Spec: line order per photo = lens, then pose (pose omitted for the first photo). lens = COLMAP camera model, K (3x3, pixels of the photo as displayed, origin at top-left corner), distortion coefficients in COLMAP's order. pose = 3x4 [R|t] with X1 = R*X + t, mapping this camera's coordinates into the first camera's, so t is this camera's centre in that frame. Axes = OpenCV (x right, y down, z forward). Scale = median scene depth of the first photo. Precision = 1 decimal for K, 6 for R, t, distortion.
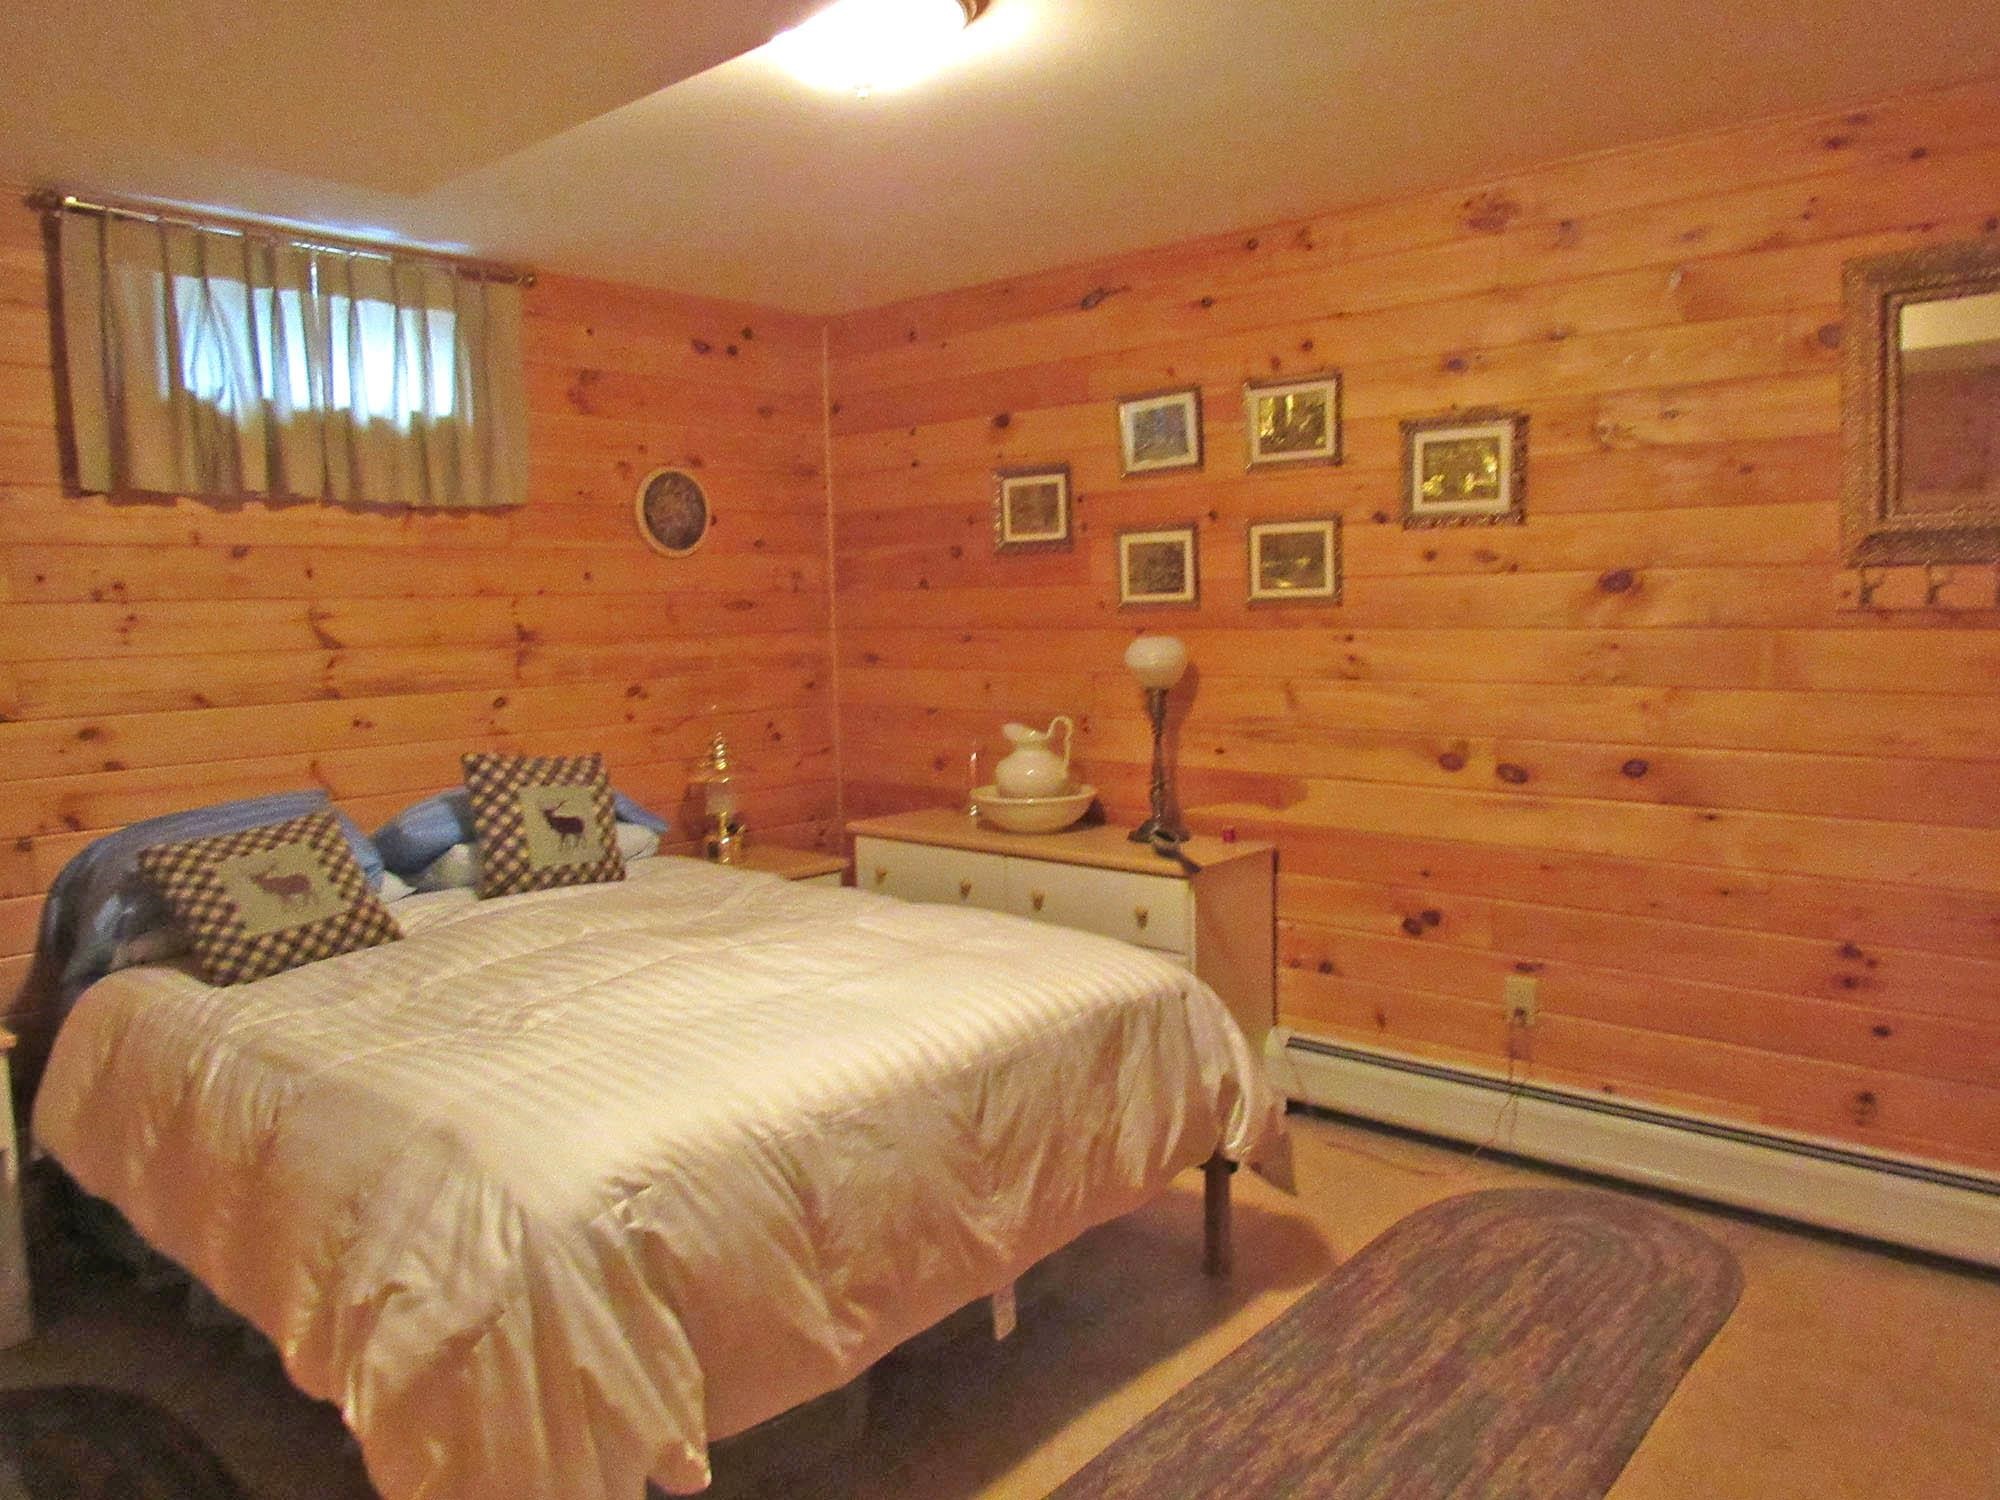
lens RADIAL K [[1433.4, 0, 1000.0], [0, 1433.4, 750.0], [0, 0, 1]] dist [-0.024512, -0.003009]
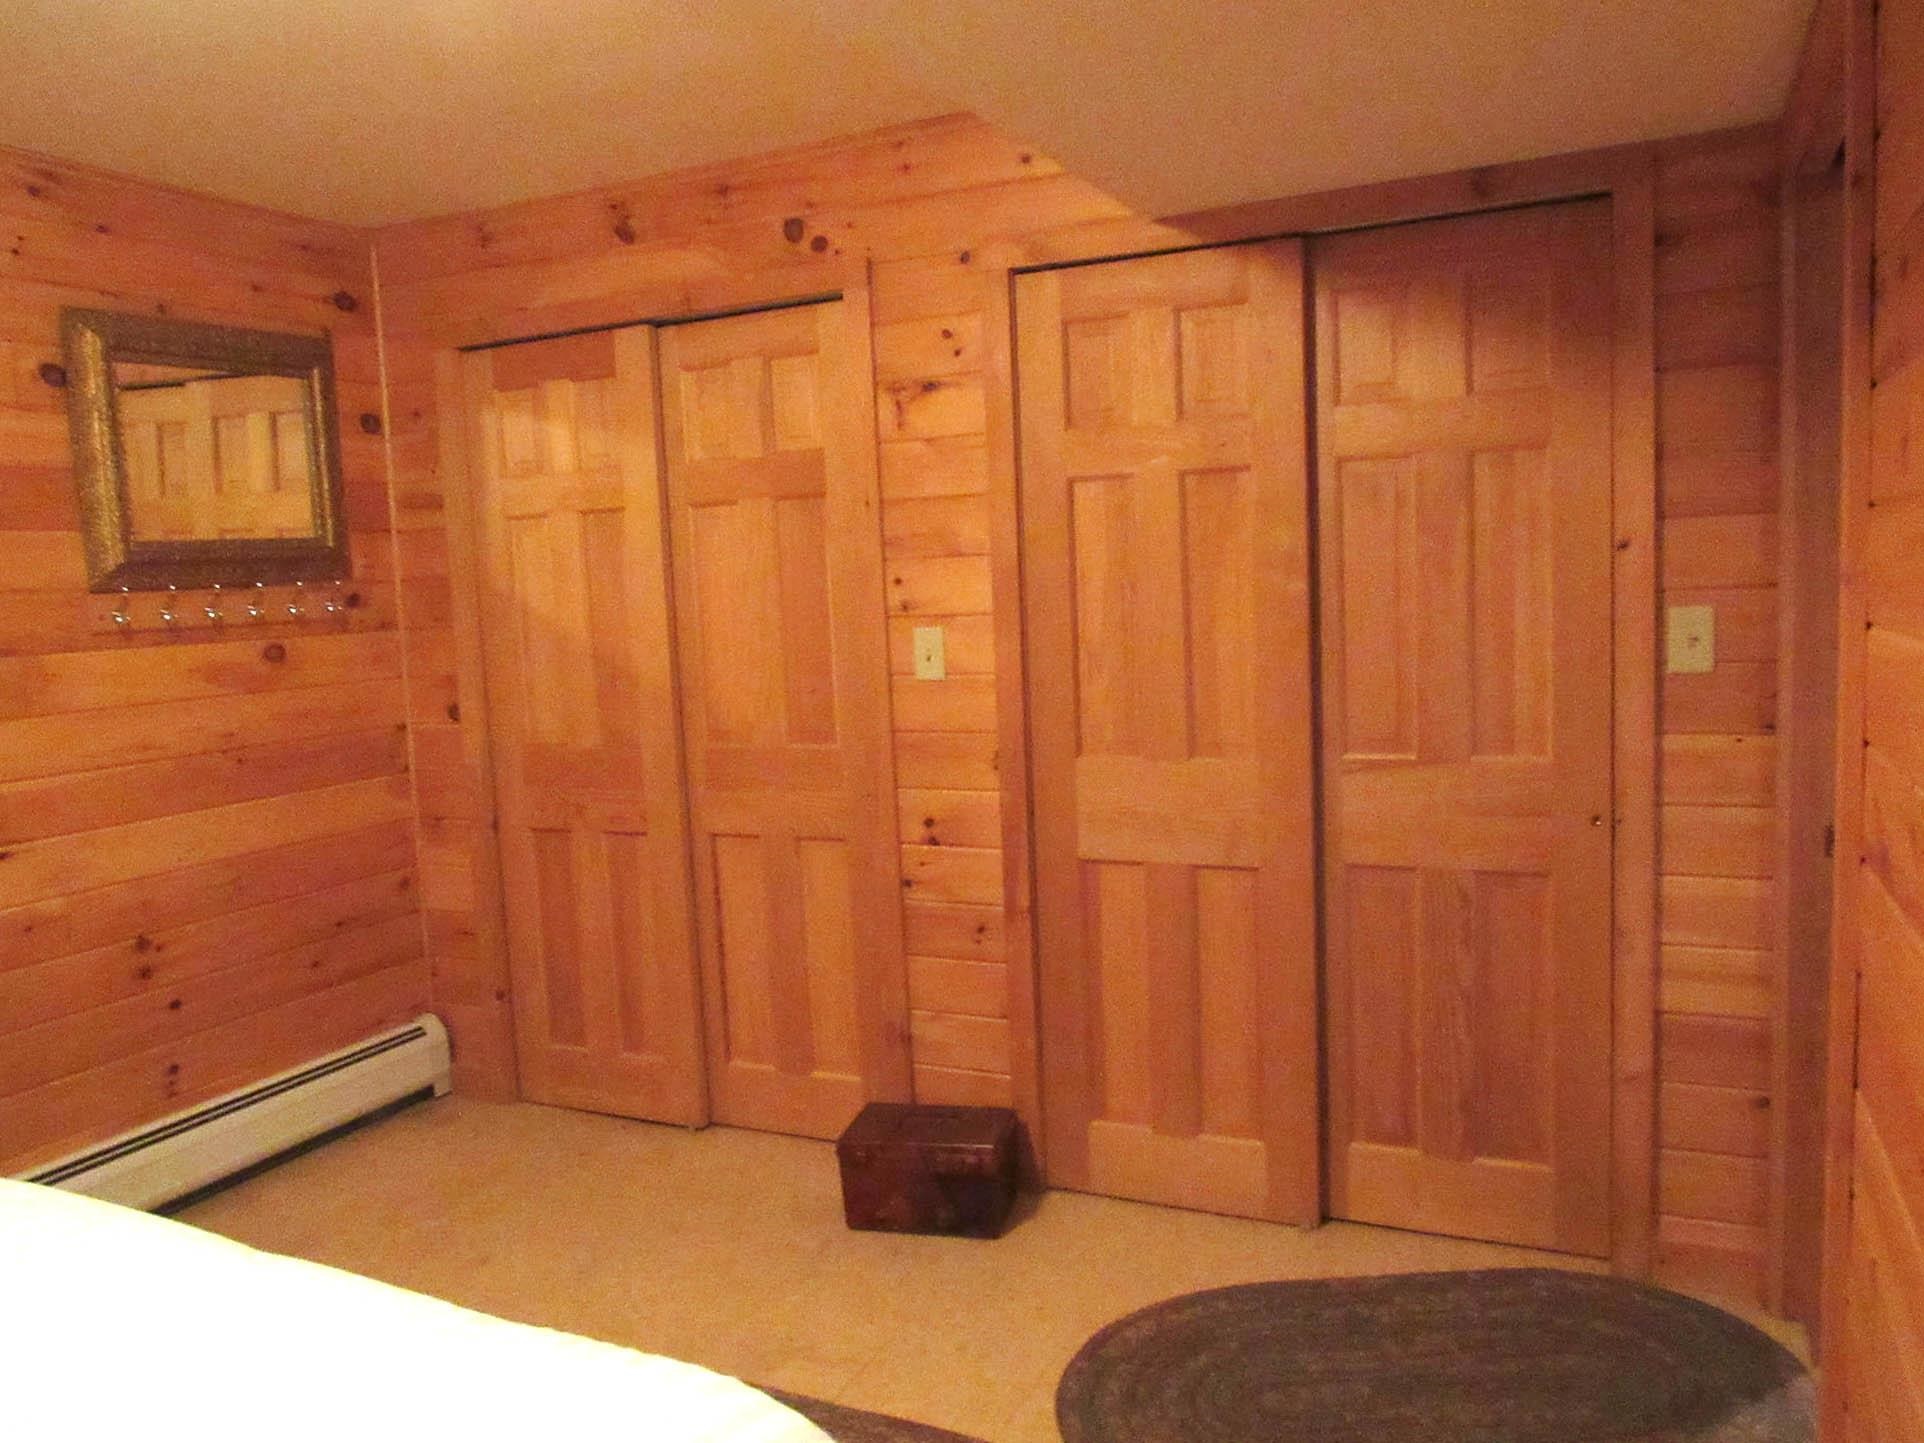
lens RADIAL K [[1378.9, 0, 962.0], [0, 1378.9, 721.5], [0, 0, 1]] dist [-0.024512, -0.003009]
pose [[-0.267454, -0.067940, 0.961173, -0.569478], [0.150709, 0.982285, 0.111369, -0.048285], [-0.951712, 0.174643, -0.252476, 0.643043]]
